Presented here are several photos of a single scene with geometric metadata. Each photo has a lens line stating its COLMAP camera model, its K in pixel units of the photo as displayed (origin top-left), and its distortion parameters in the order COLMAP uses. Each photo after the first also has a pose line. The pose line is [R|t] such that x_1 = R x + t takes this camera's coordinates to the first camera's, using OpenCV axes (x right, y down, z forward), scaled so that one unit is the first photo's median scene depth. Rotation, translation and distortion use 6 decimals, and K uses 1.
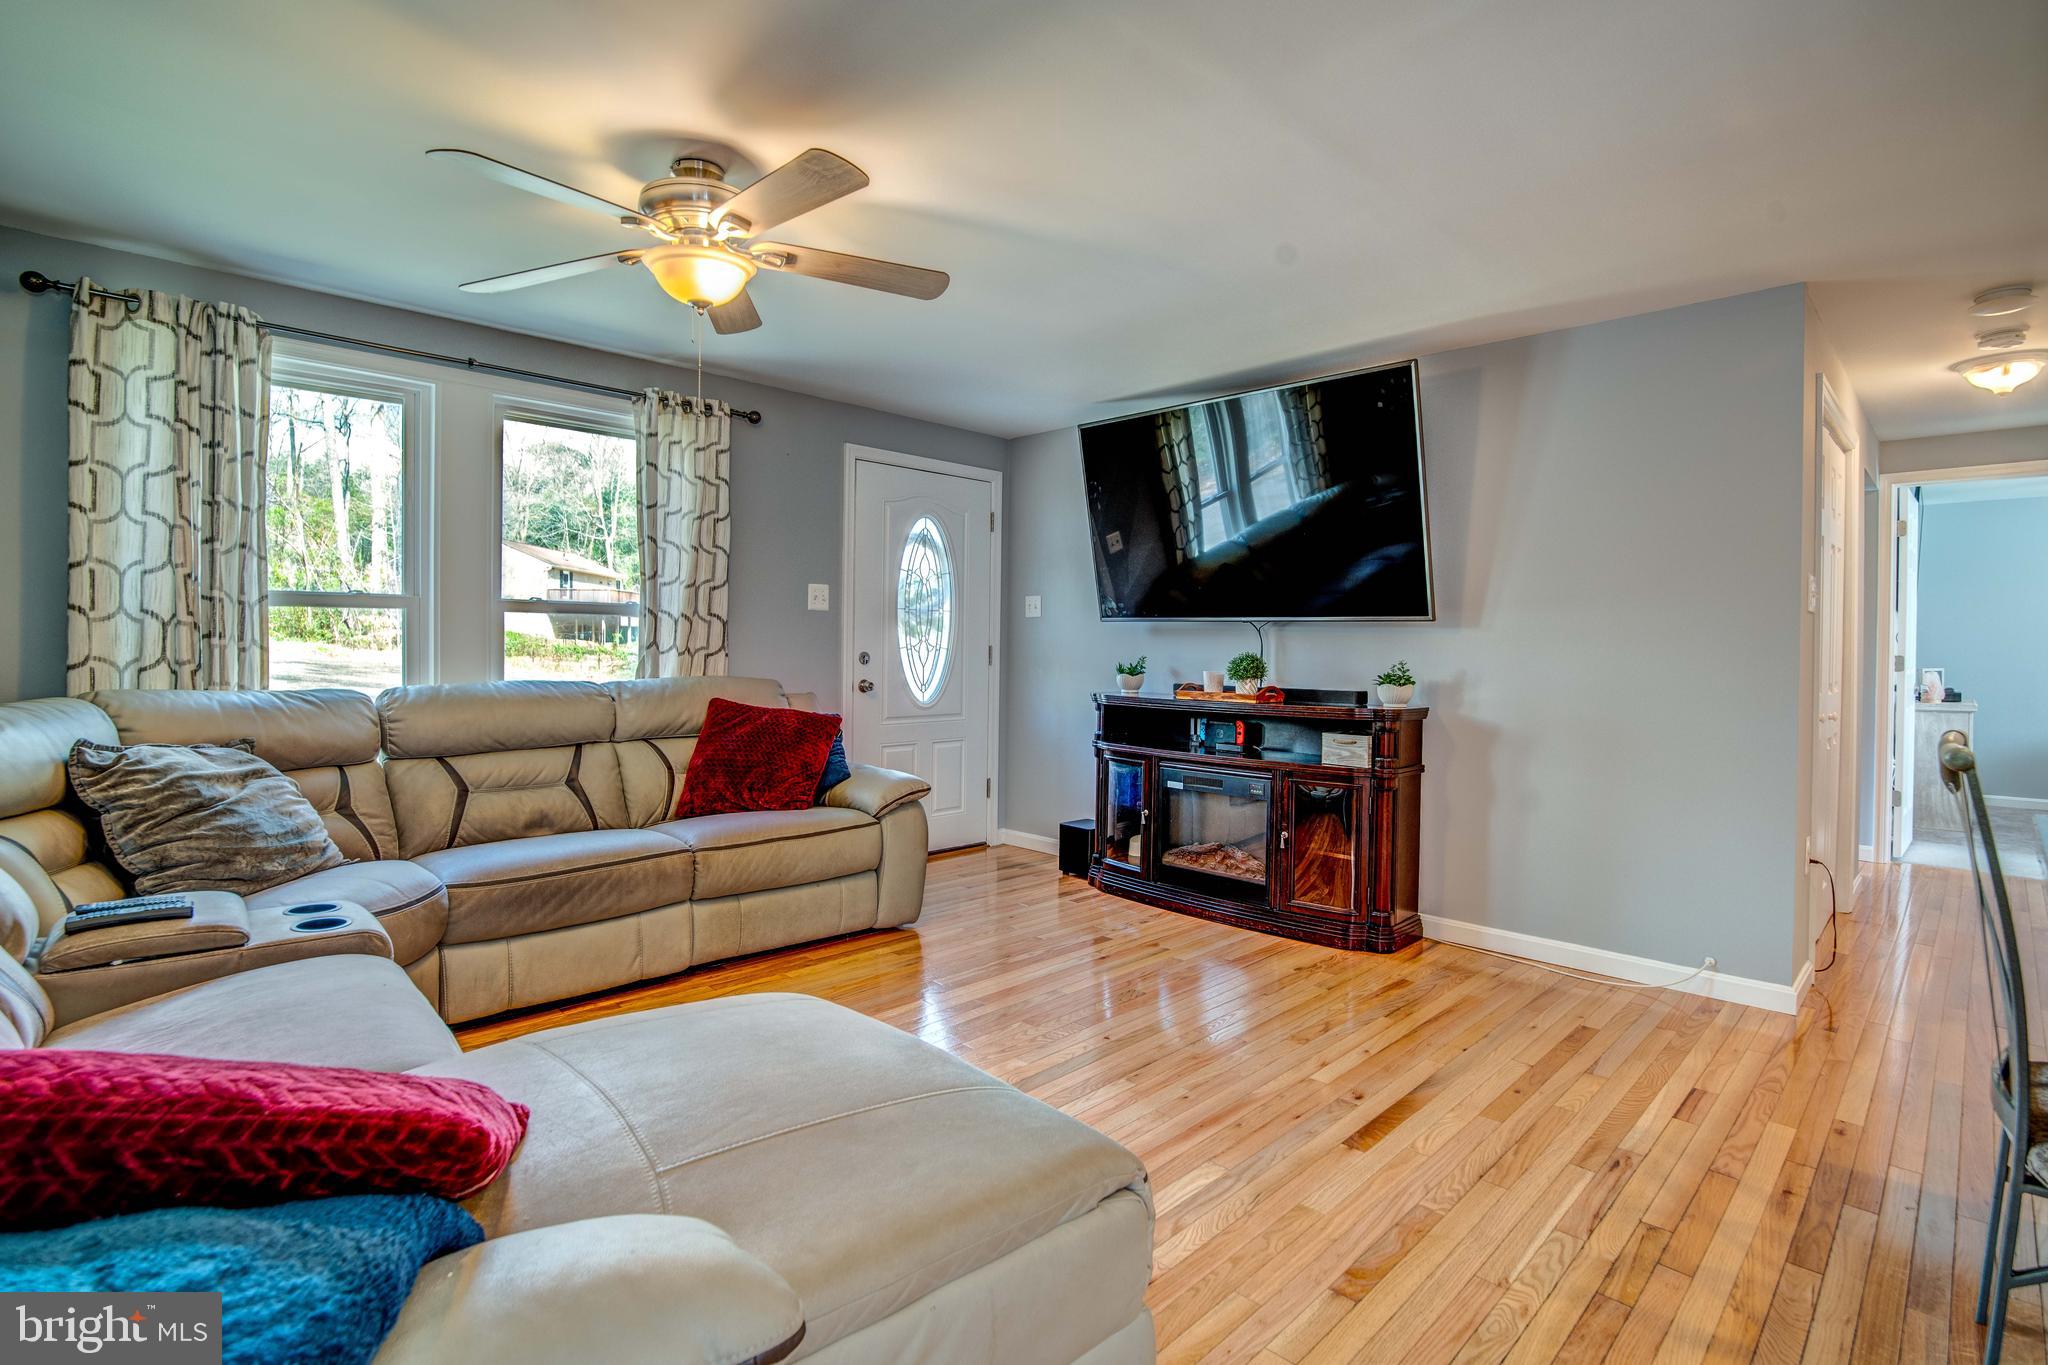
lens RADIAL K [[974.7, 0, 1029.9], [0, 974.7, 657.8], [0, 0, 1]] dist [-0.033266, 0.008109]
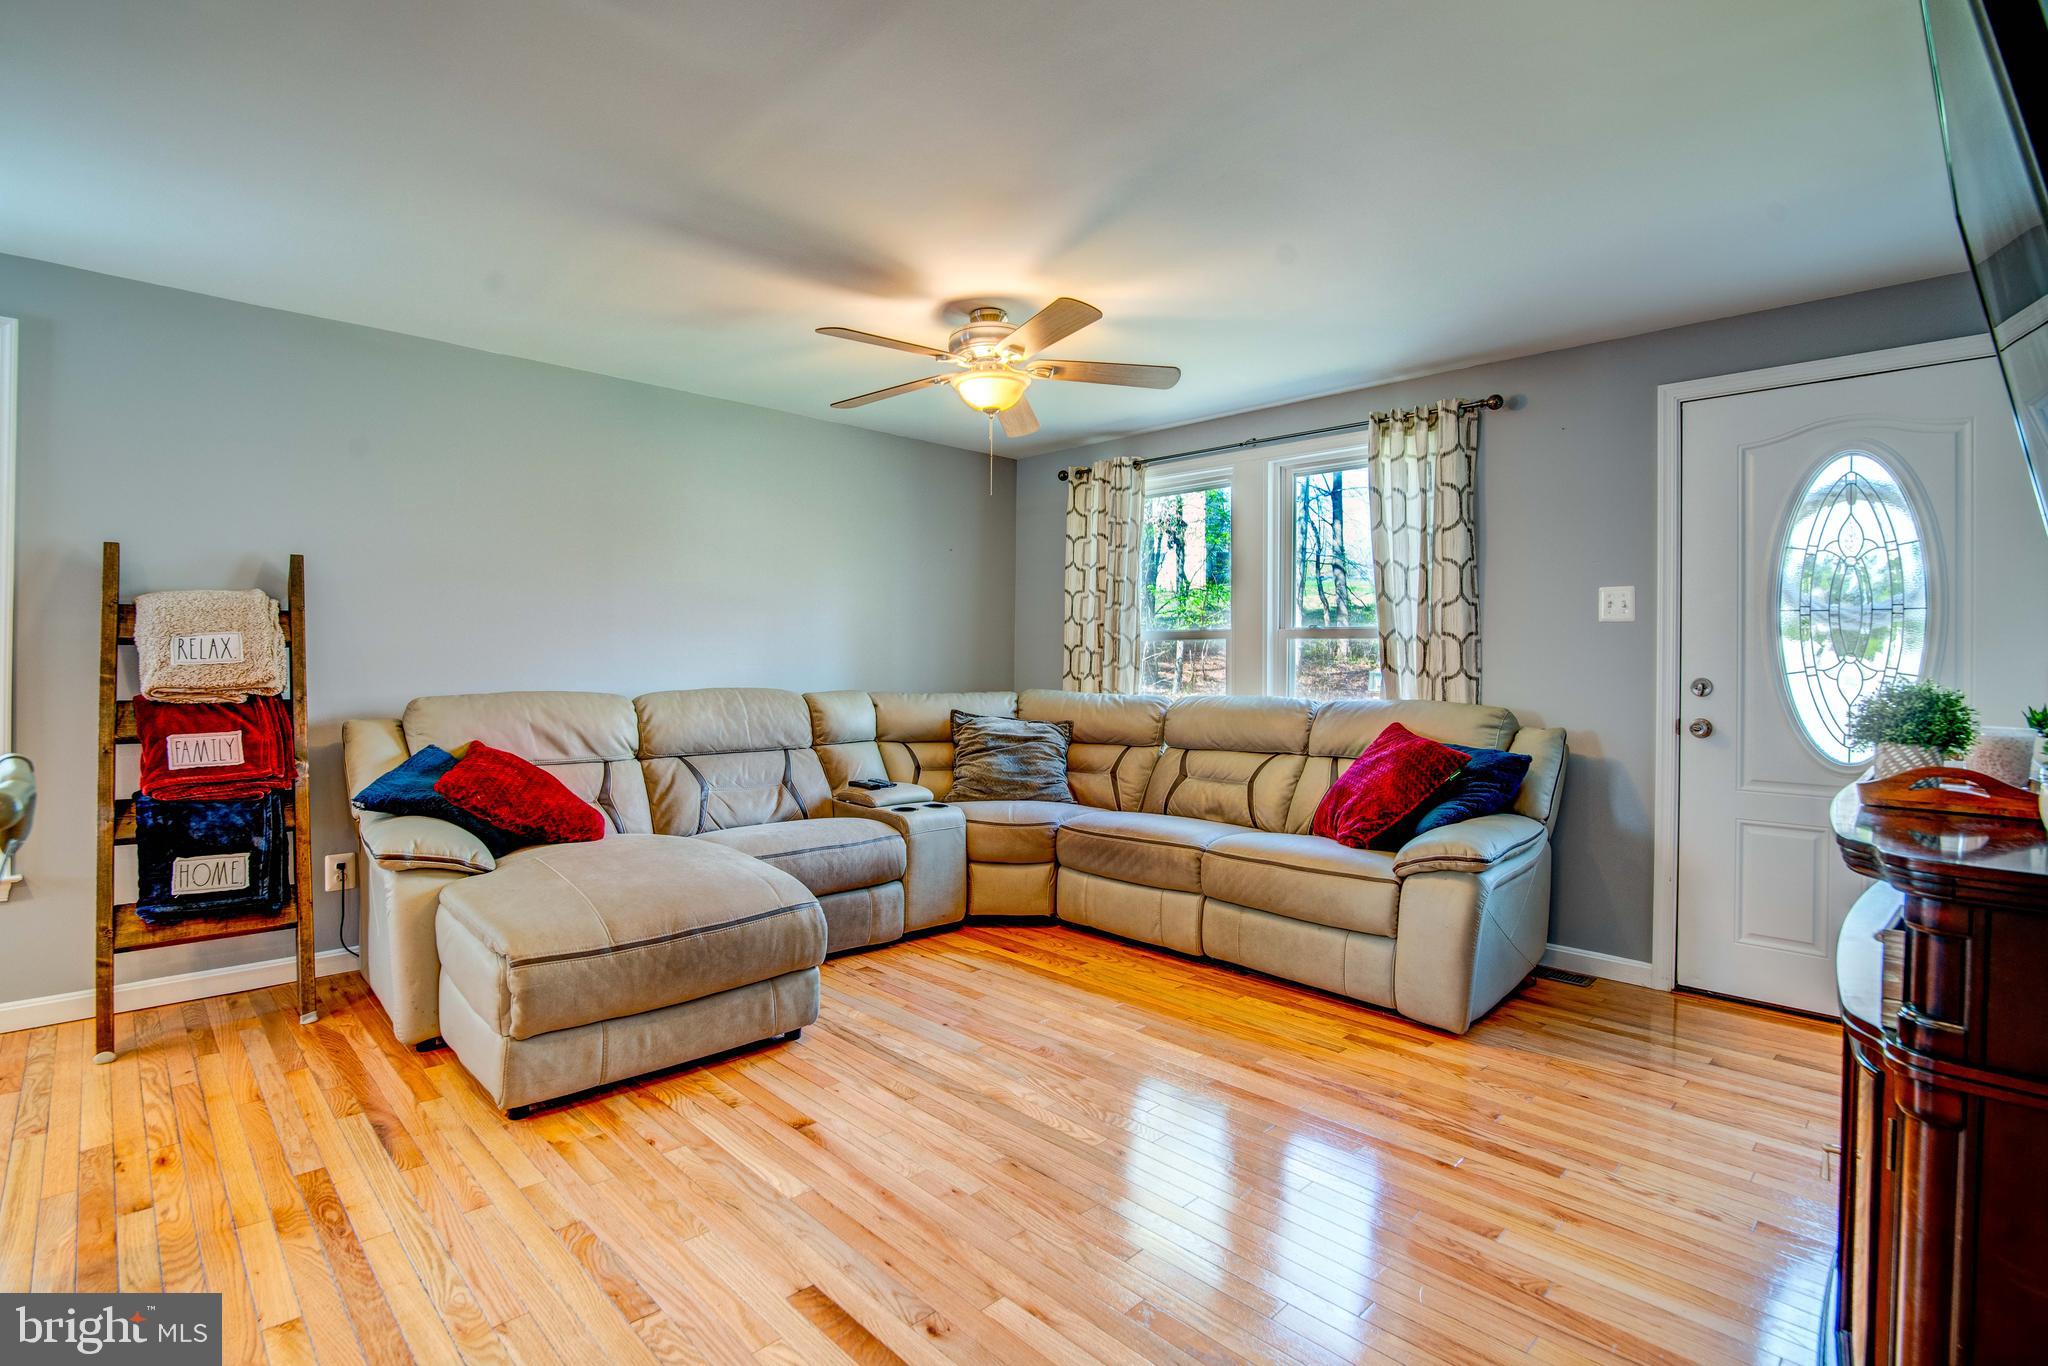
lens RADIAL K [[974.7, 0, 1029.9], [0, 974.7, 658.3], [0, 0, 1]] dist [-0.033266, 0.008109]
pose [[-0.008395, -0.013196, -0.999878, 0.623163], [-0.021765, 0.999678, -0.013011, -0.001013], [0.999728, 0.021653, -0.008679, 0.655932]]
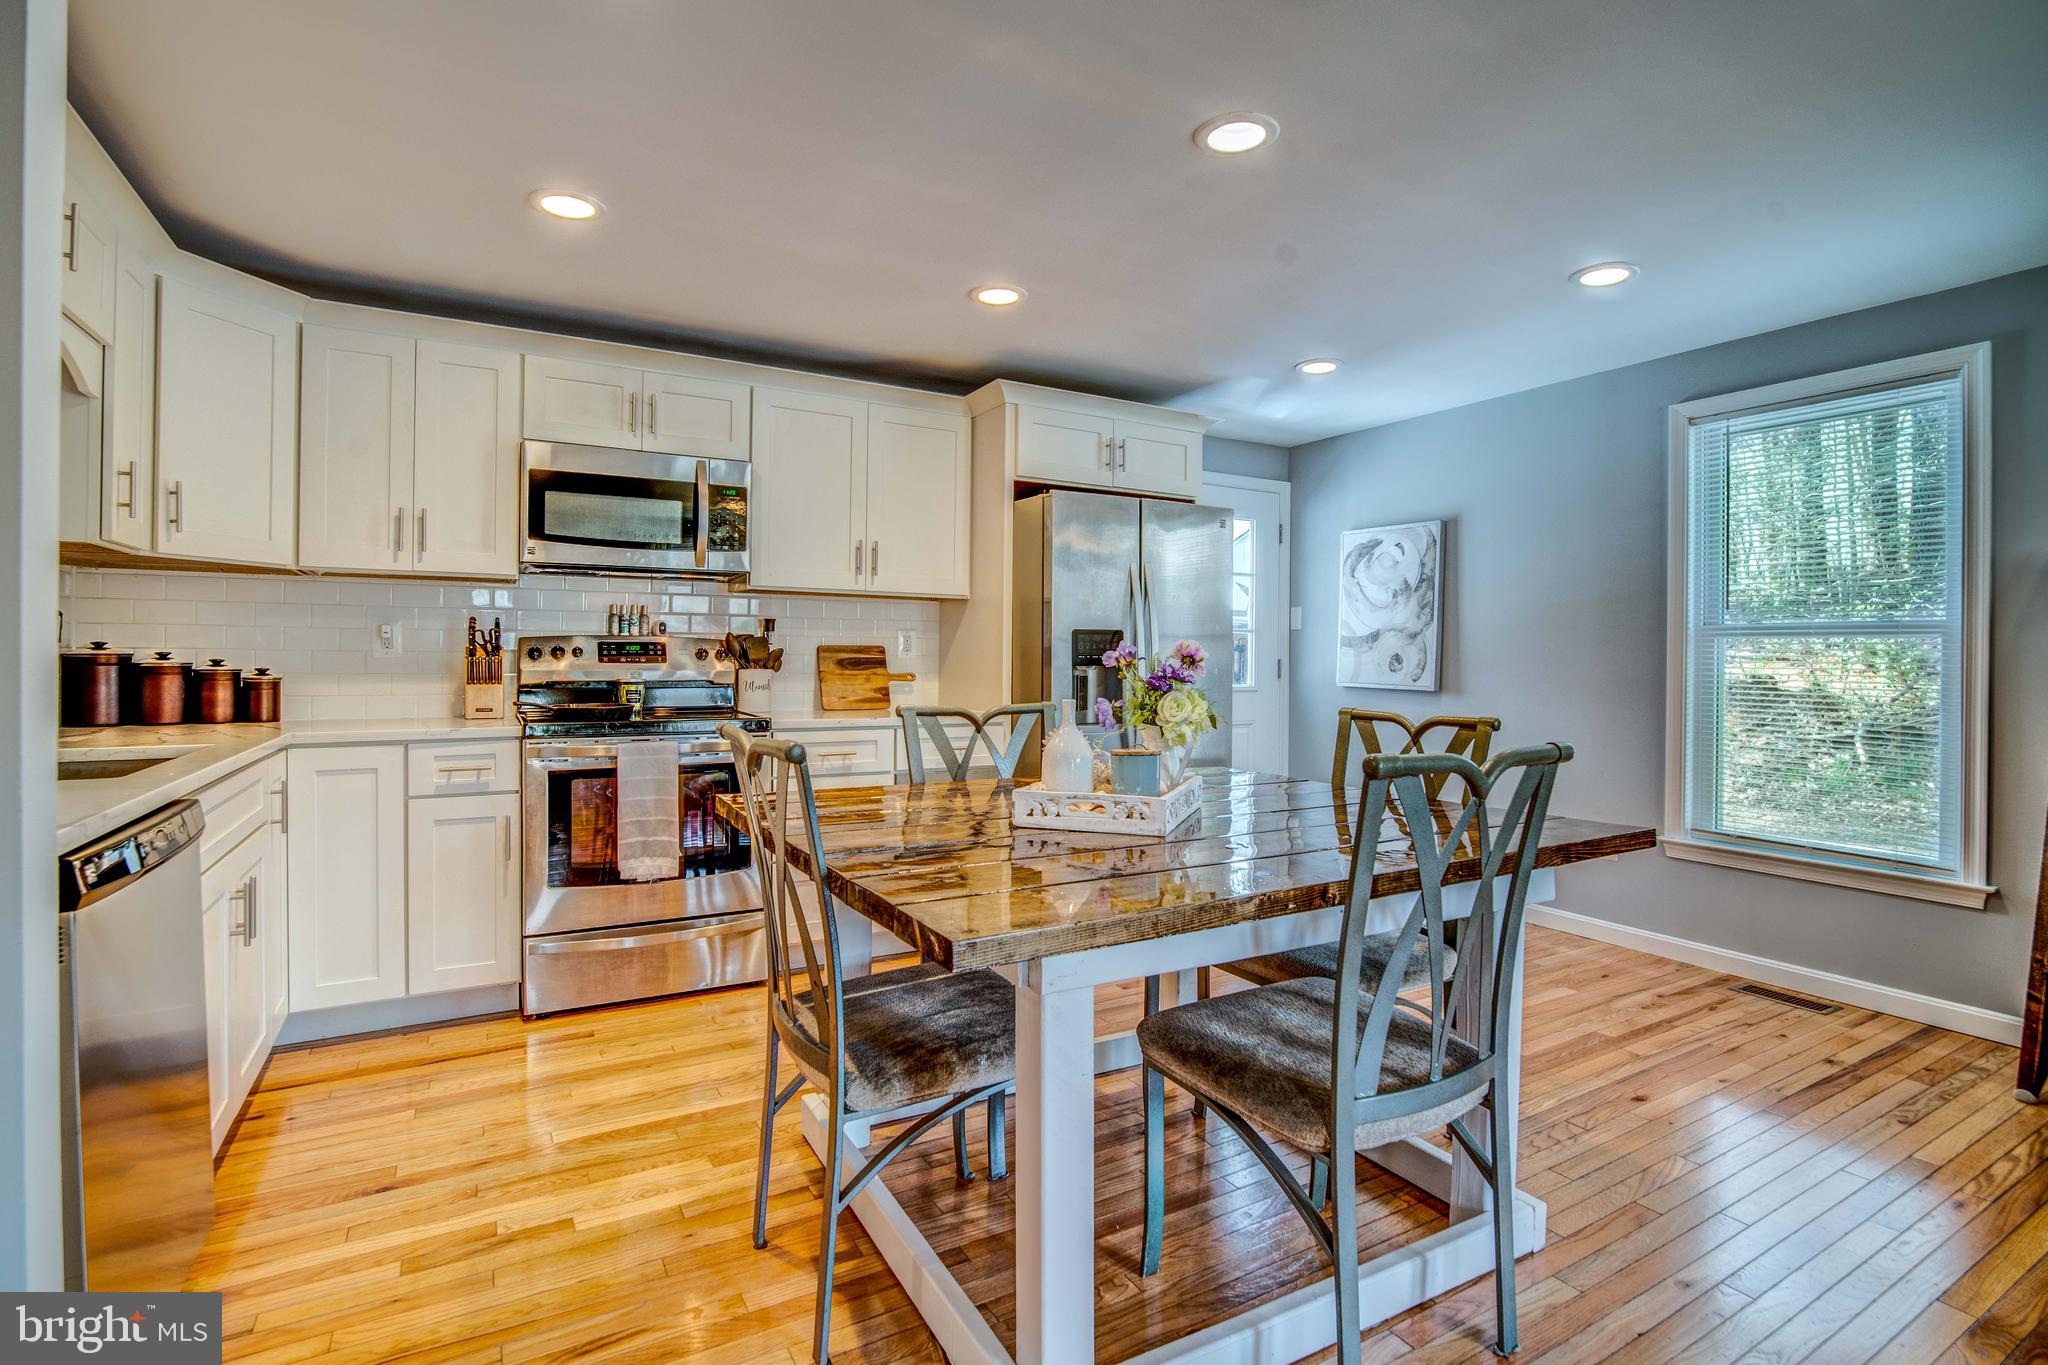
lens RADIAL K [[974.7, 0, 1029.9], [0, 974.7, 657.8], [0, 0, 1]] dist [-0.033266, 0.008109]
pose [[-0.966350, -0.017811, 0.256612, 0.442170], [-0.014729, 0.999795, 0.013927, -0.004661], [-0.256807, 0.009679, -0.966414, 0.778134]]
